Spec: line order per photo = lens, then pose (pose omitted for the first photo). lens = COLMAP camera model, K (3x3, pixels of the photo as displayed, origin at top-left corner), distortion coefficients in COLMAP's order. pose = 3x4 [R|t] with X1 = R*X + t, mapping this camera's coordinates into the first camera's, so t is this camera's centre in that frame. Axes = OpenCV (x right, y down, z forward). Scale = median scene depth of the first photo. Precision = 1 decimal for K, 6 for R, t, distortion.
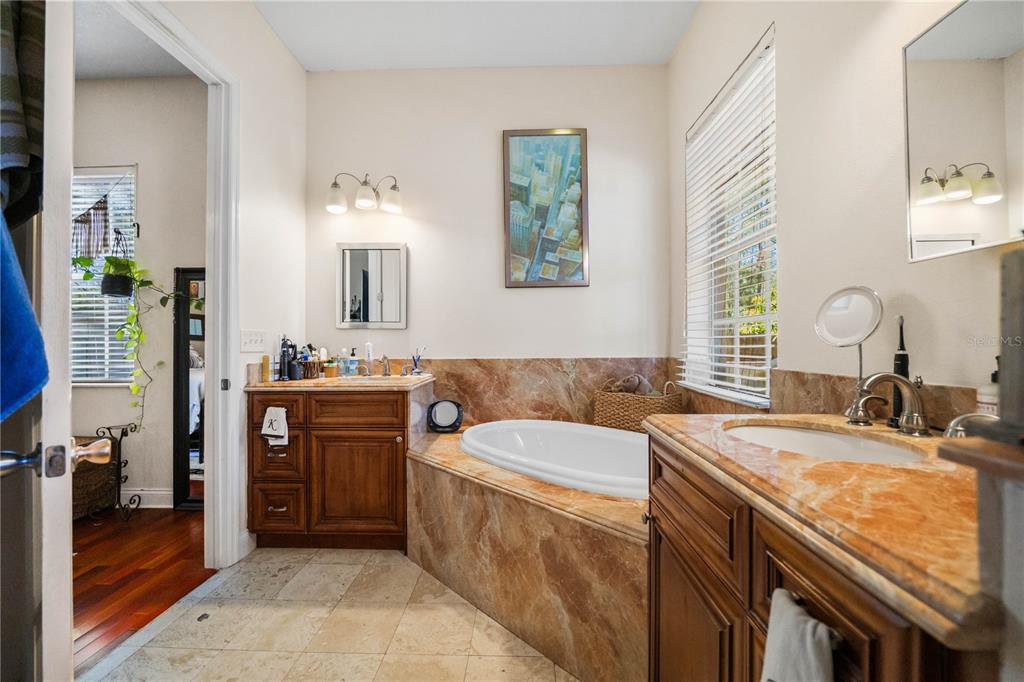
lens RADIAL K [[425.4, 0, 511.8], [0, 425.4, 342.6], [0, 0, 1]] dist [-0.000782, -0.000566]
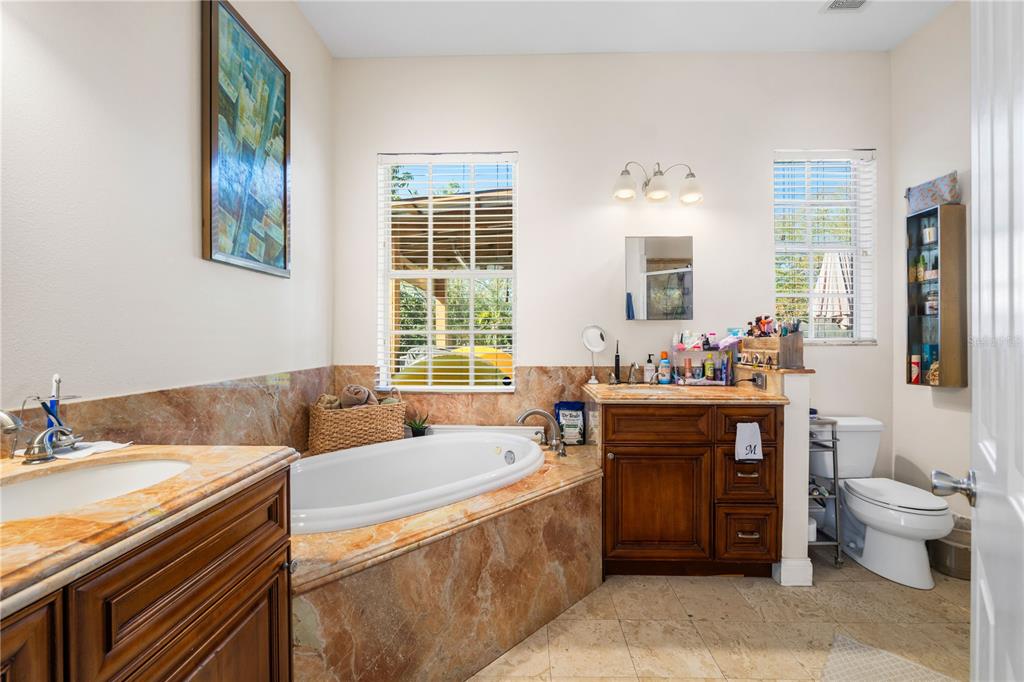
lens RADIAL K [[425.4, 0, 514.6], [0, 425.4, 340.6], [0, 0, 1]] dist [-0.000782, -0.000566]
pose [[-0.014147, 0.000656, 0.999900, -0.812417], [-0.001311, 0.999999, -0.000674, -0.028185], [-0.999899, -0.001321, -0.014146, 0.826071]]
